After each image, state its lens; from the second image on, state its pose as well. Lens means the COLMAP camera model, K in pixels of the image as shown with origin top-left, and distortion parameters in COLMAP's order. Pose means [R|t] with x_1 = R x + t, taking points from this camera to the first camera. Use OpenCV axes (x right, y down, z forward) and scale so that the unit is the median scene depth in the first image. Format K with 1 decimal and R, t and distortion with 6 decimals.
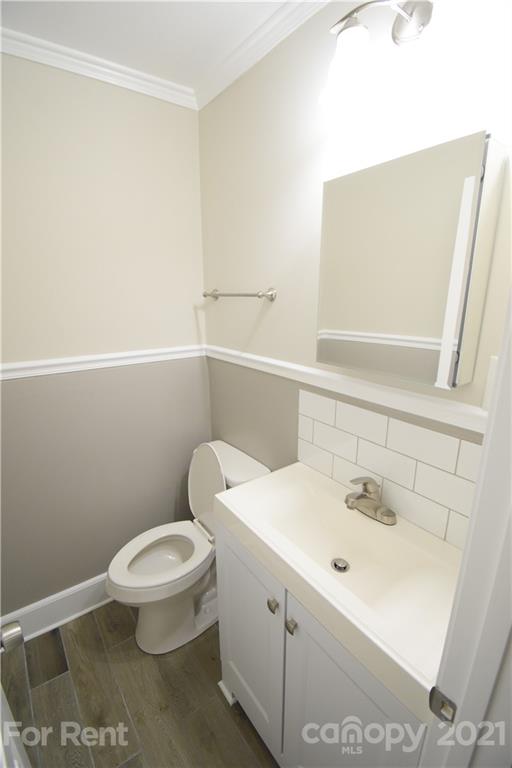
lens RADIAL K [[335.9, 0, 256.0], [0, 335.9, 384.0], [0, 0, 1]] dist [0.027326, -0.033336]
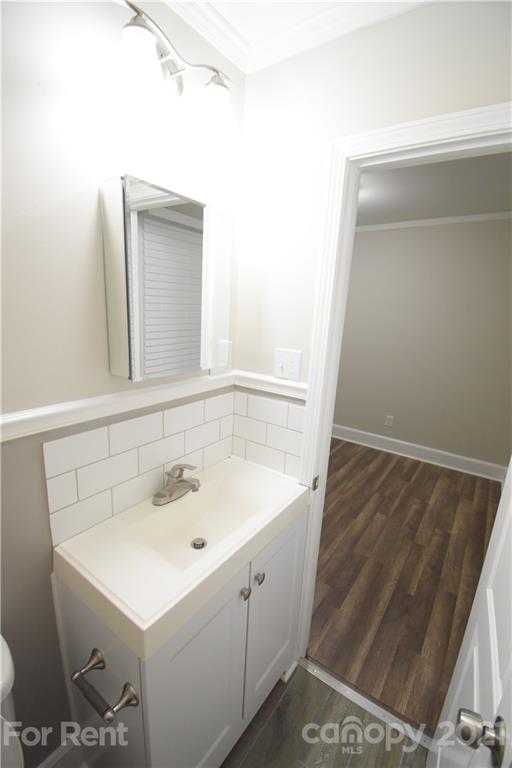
lens RADIAL K [[337.4, 0, 256.0], [0, 337.4, 384.0], [0, 0, 1]] dist [0.024242, -0.027834]
pose [[-0.284414, -0.229704, 0.930776, -0.709308], [0.206575, 0.933382, 0.293469, -0.247570], [-0.936181, 0.275742, -0.218016, 0.879412]]
